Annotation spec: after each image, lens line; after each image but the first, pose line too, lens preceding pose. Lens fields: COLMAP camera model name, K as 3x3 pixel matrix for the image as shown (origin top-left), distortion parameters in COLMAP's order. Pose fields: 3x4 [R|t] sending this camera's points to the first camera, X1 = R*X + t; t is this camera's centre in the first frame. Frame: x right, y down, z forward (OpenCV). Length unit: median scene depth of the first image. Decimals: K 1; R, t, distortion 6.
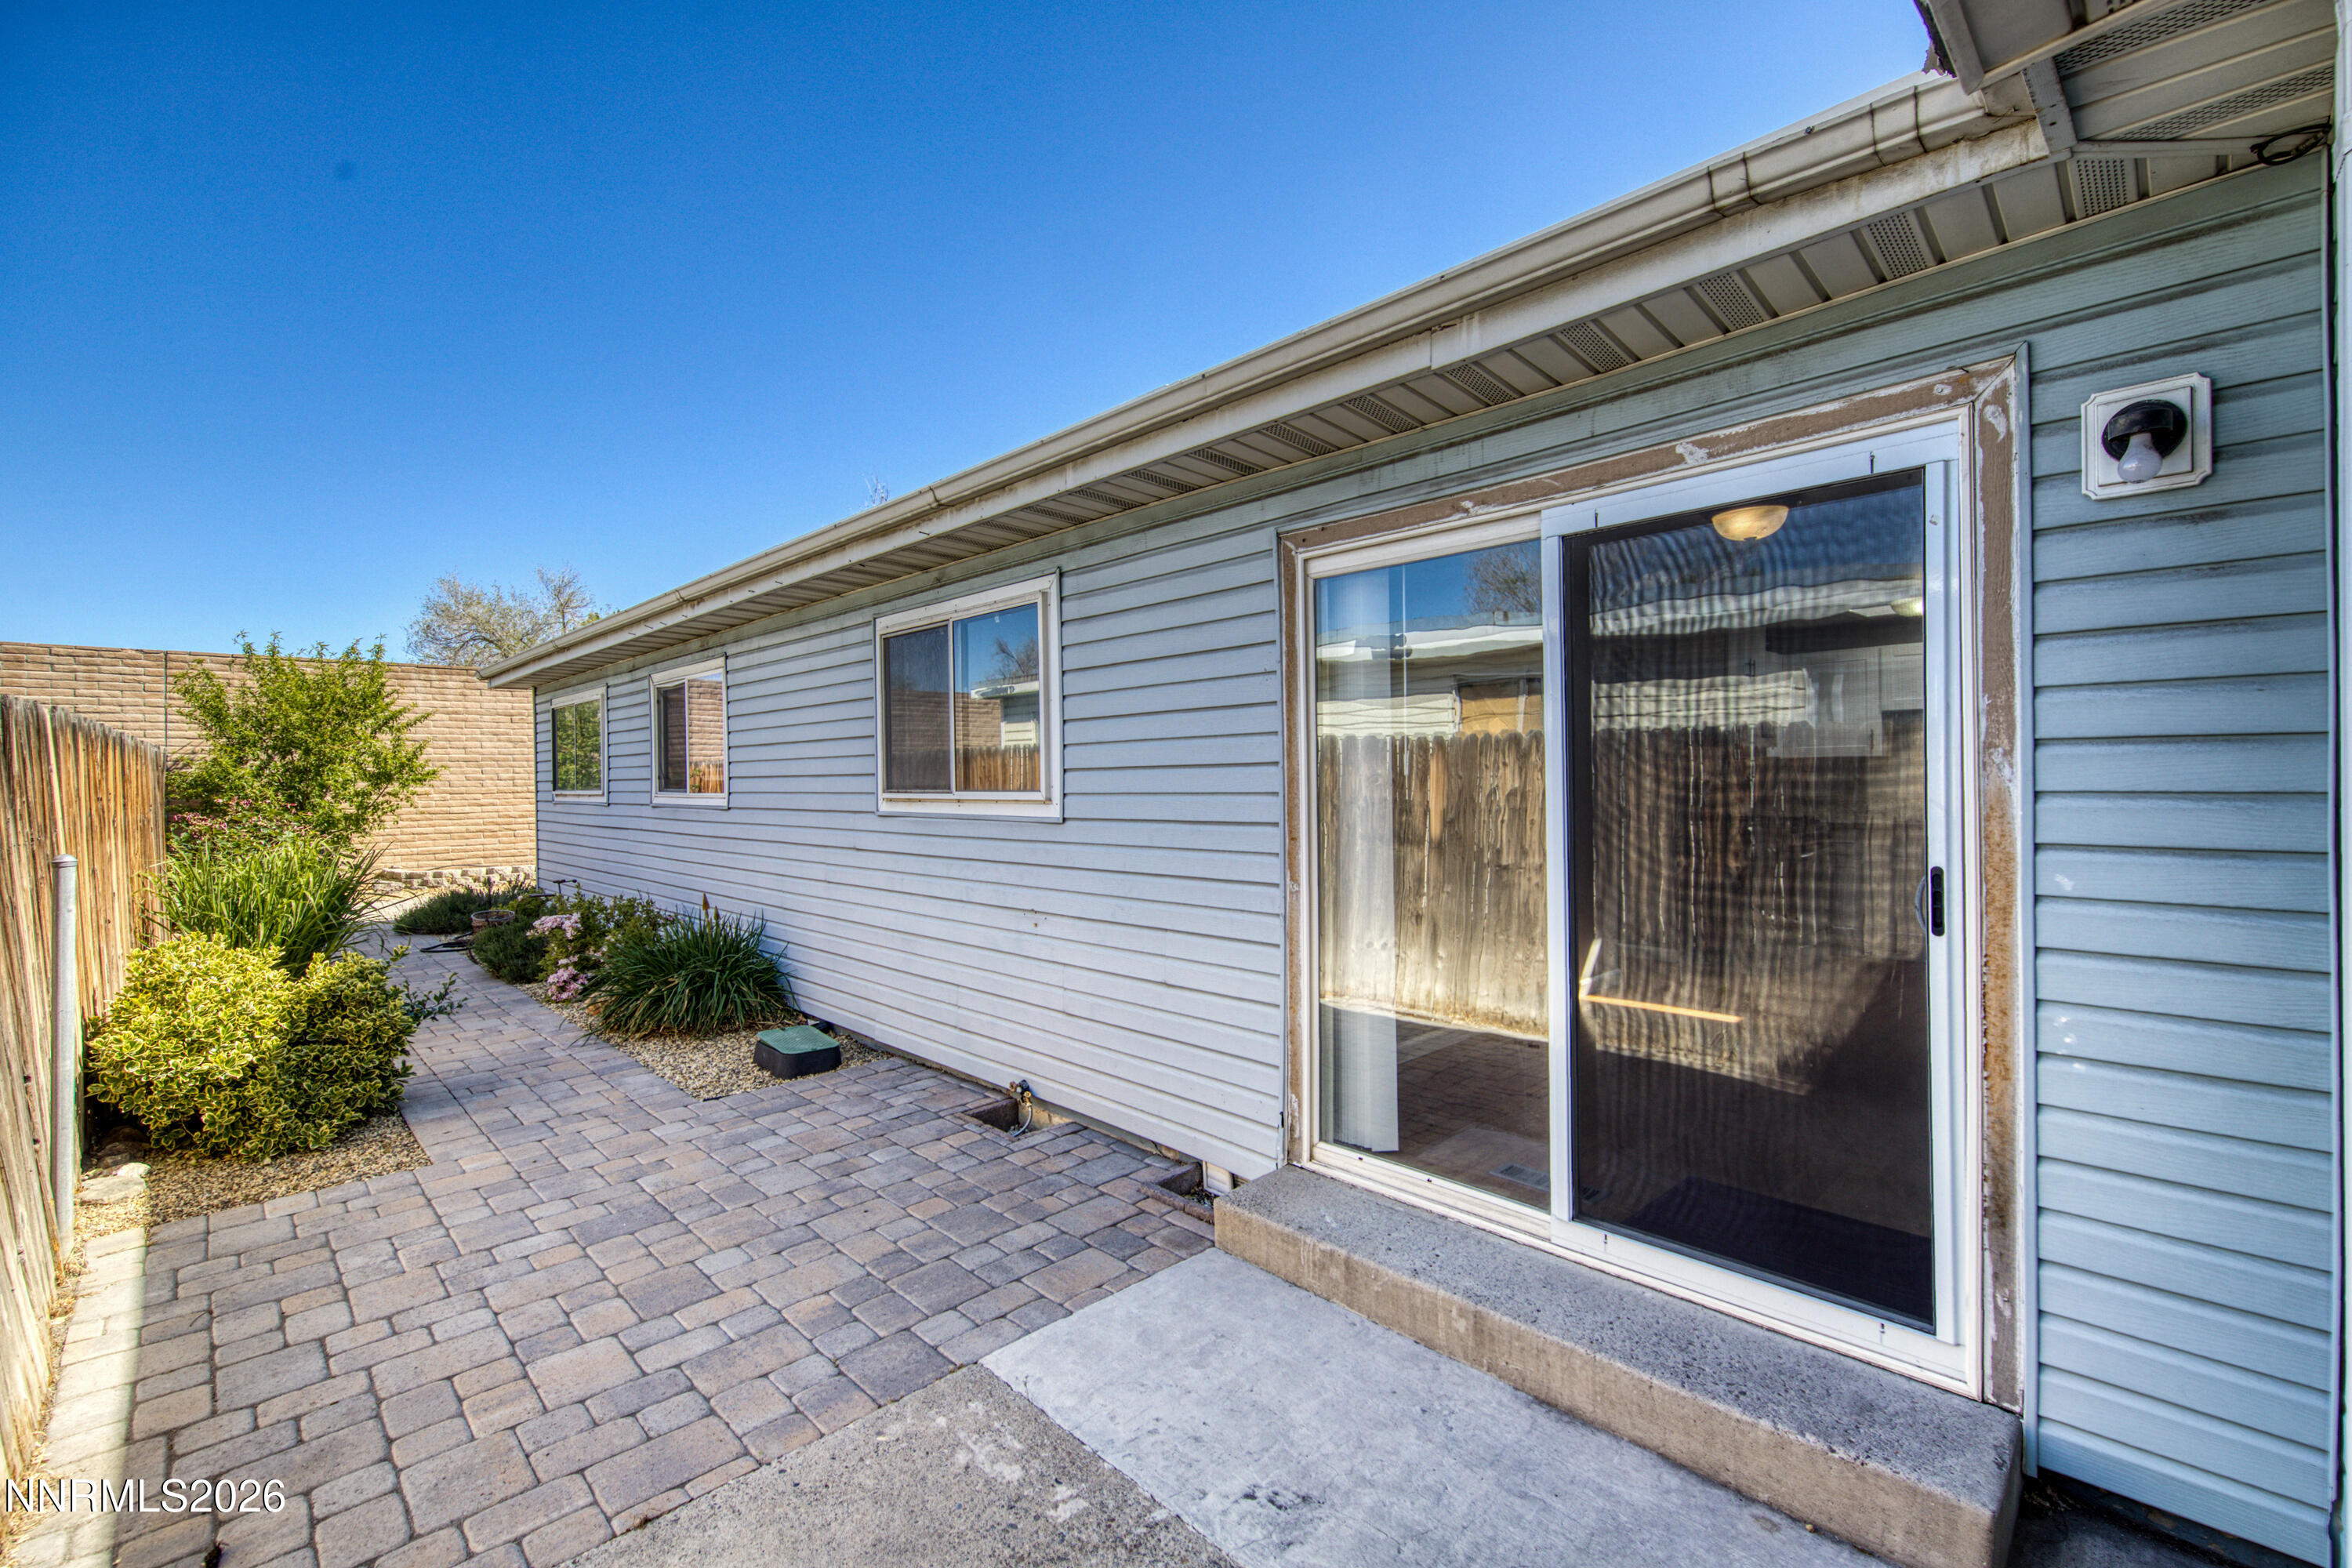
lens RADIAL K [[1033.5, 0, 1255.8], [0, 1033.5, 775.7], [0, 0, 1]] dist [-0.002072, -0.003489]
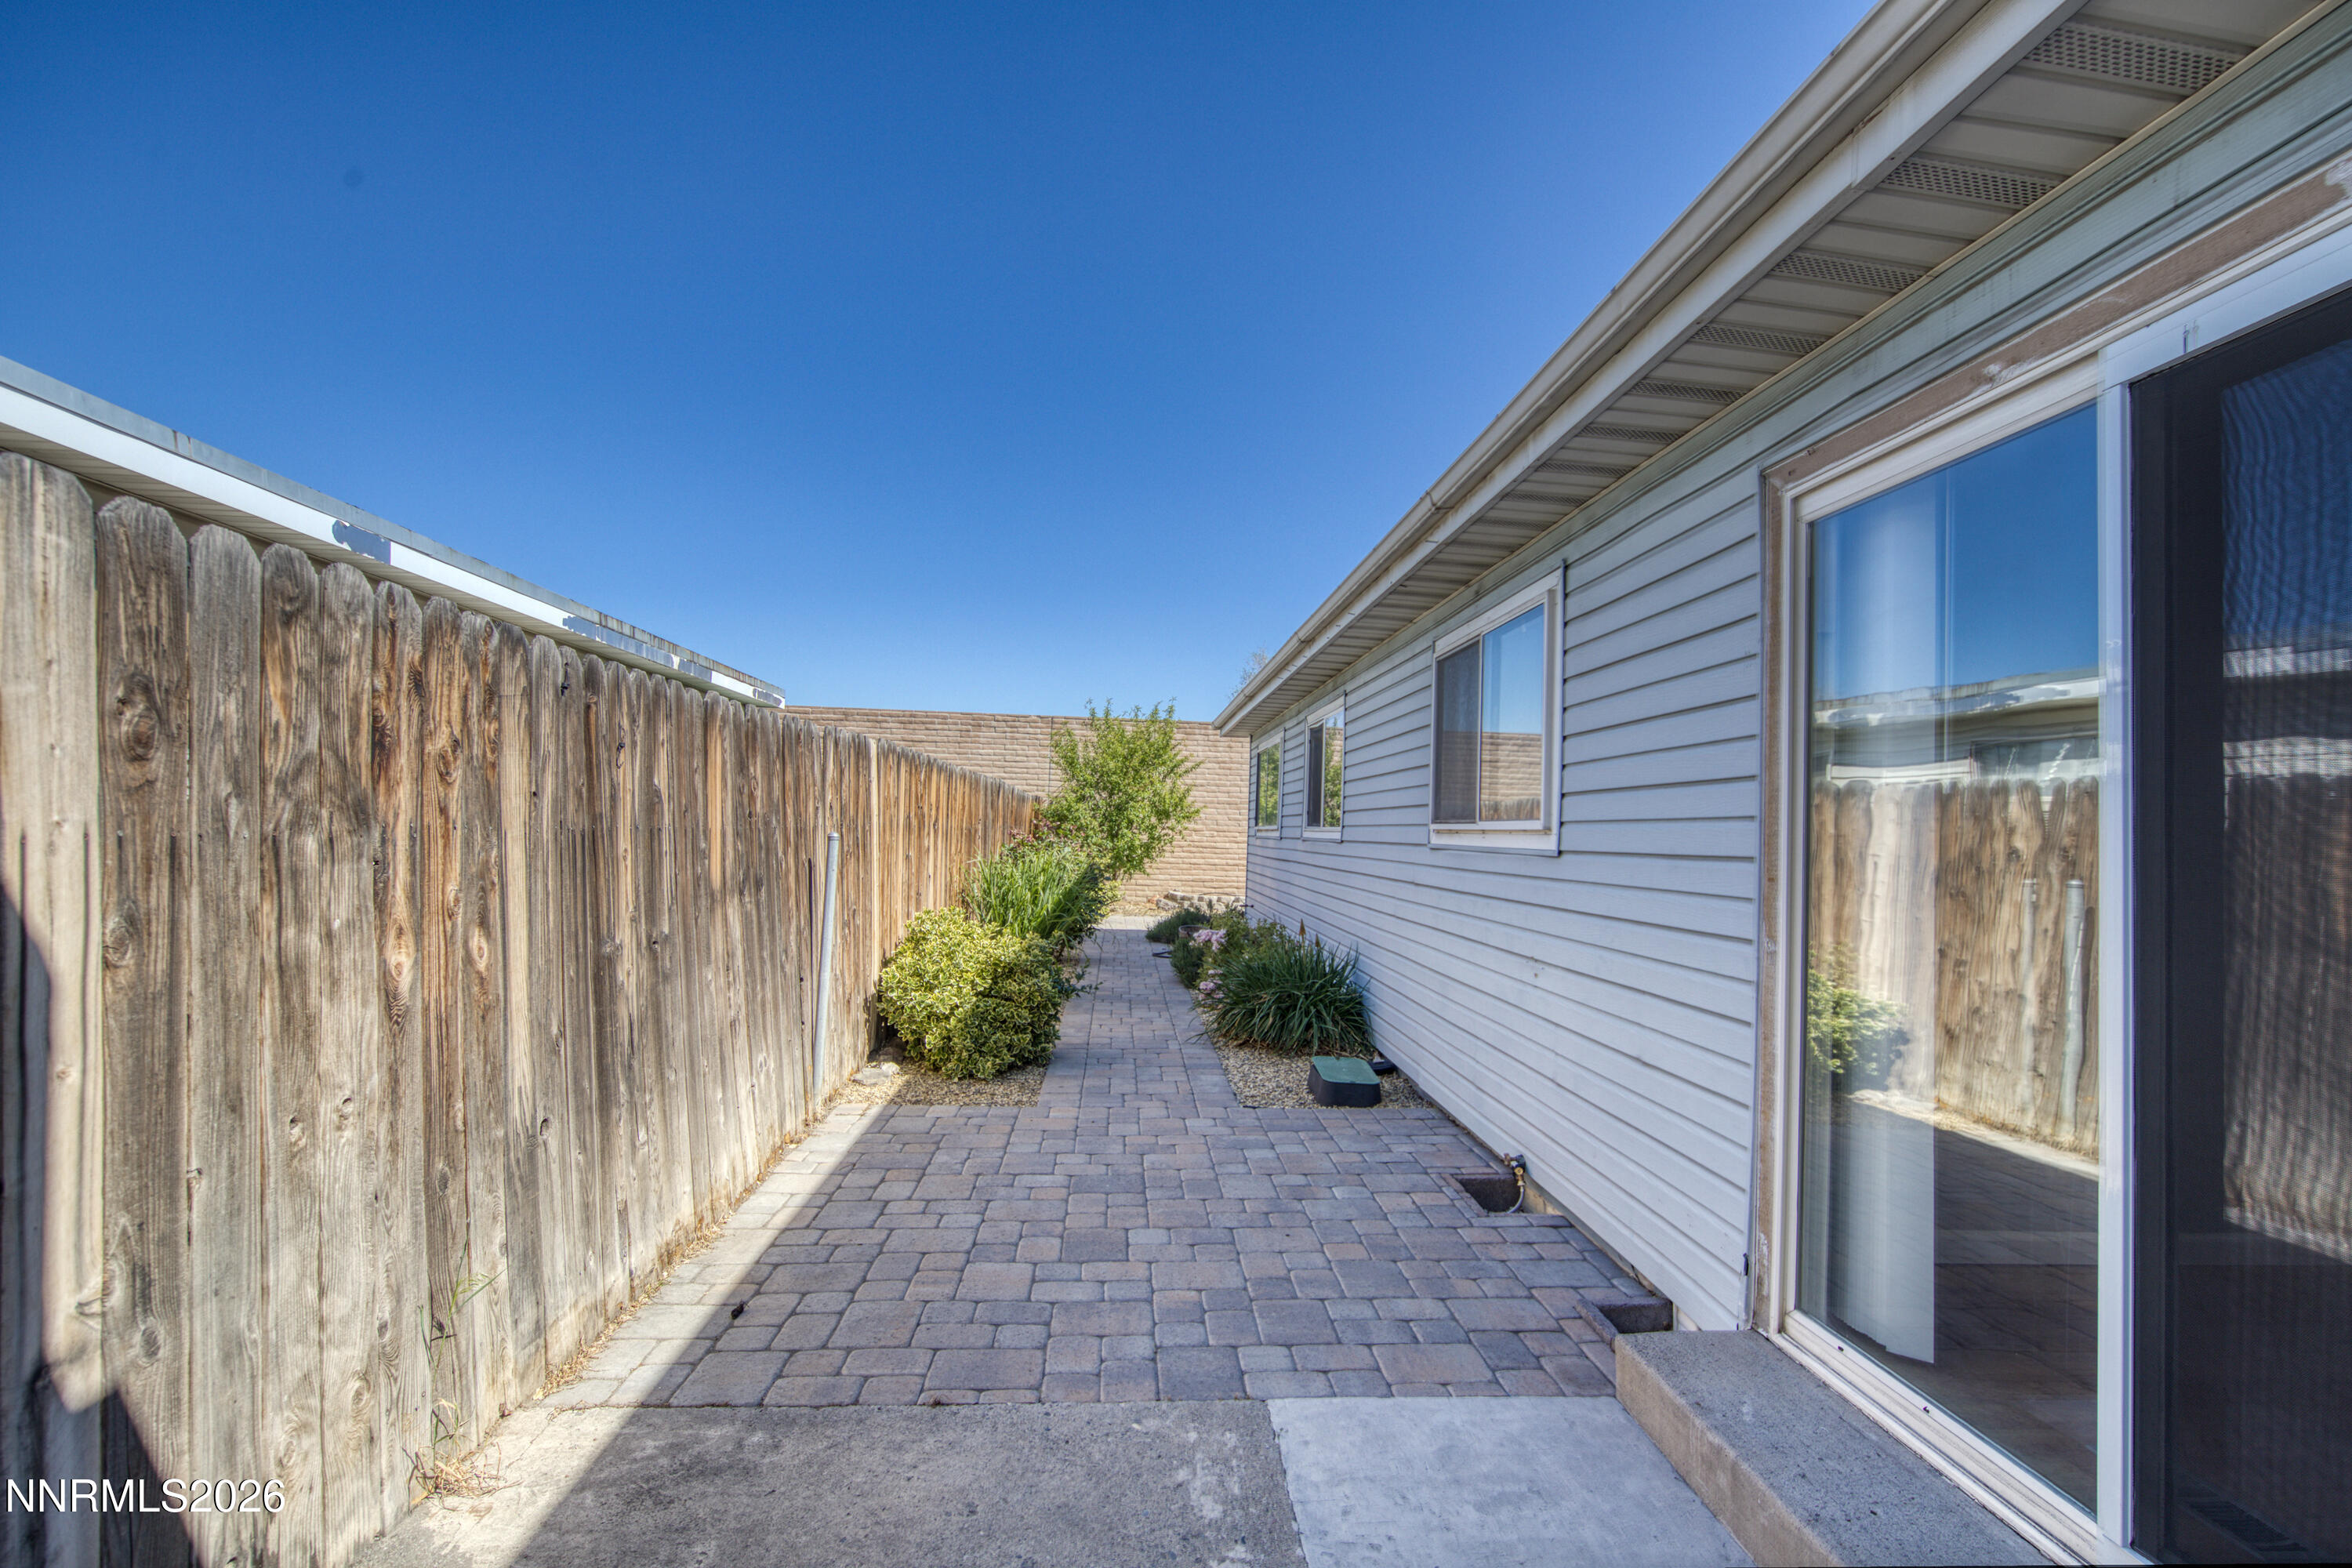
lens RADIAL K [[1130.9, 0, 1182.9], [0, 1130.9, 783.5], [0, 0, 1]] dist [-0.002419, -0.004808]
pose [[0.738640, 0.009476, -0.674034, 0.231856], [-0.043227, 0.998509, -0.033332, 0.032692], [0.672713, 0.053757, 0.737948, 0.110485]]
